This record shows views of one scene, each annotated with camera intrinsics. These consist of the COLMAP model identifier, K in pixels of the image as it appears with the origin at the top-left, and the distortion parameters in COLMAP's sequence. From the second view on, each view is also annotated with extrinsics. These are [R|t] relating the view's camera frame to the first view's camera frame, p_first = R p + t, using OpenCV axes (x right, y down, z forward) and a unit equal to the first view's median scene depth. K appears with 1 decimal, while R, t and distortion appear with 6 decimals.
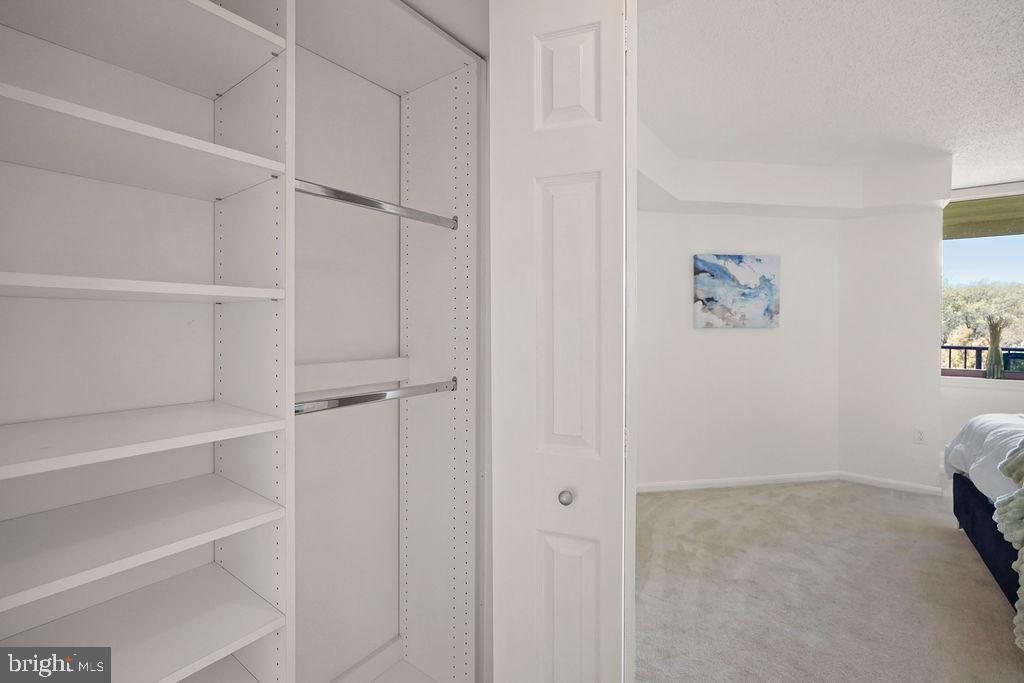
lens RADIAL K [[452.8, 0, 510.6], [0, 452.8, 335.0], [0, 0, 1]] dist [-0.014860, 0.007887]
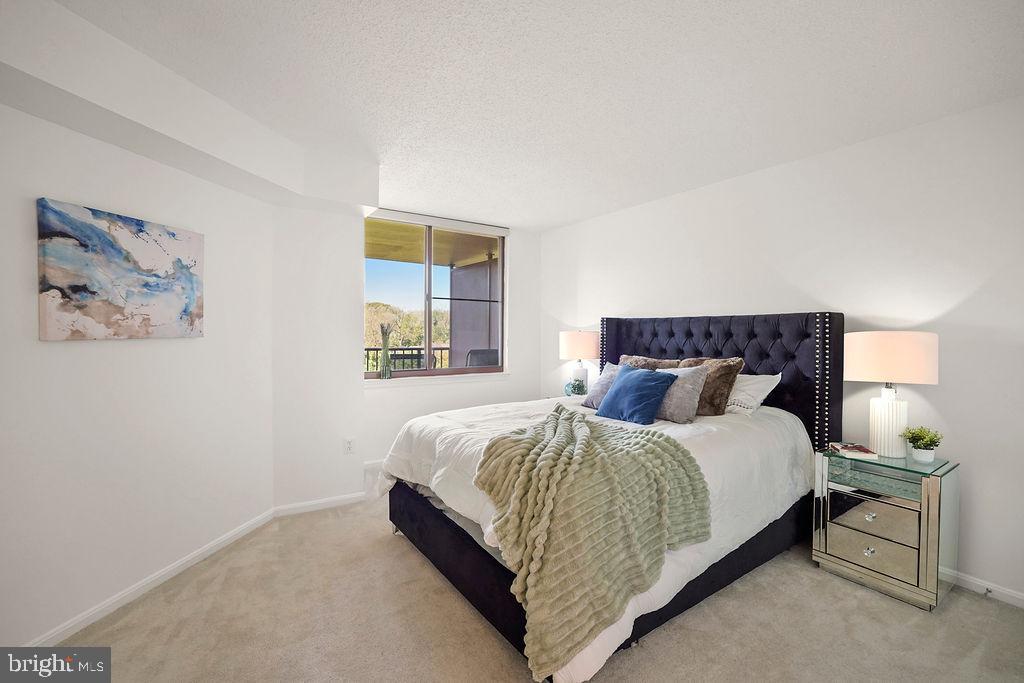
lens RADIAL K [[452.8, 0, 511.4], [0, 452.8, 337.4], [0, 0, 1]] dist [-0.014860, 0.007887]
pose [[0.346953, -0.015163, 0.937760, 0.111025], [0.019651, 0.999767, 0.008895, -0.013844], [-0.937677, 0.015342, 0.347170, 0.319096]]
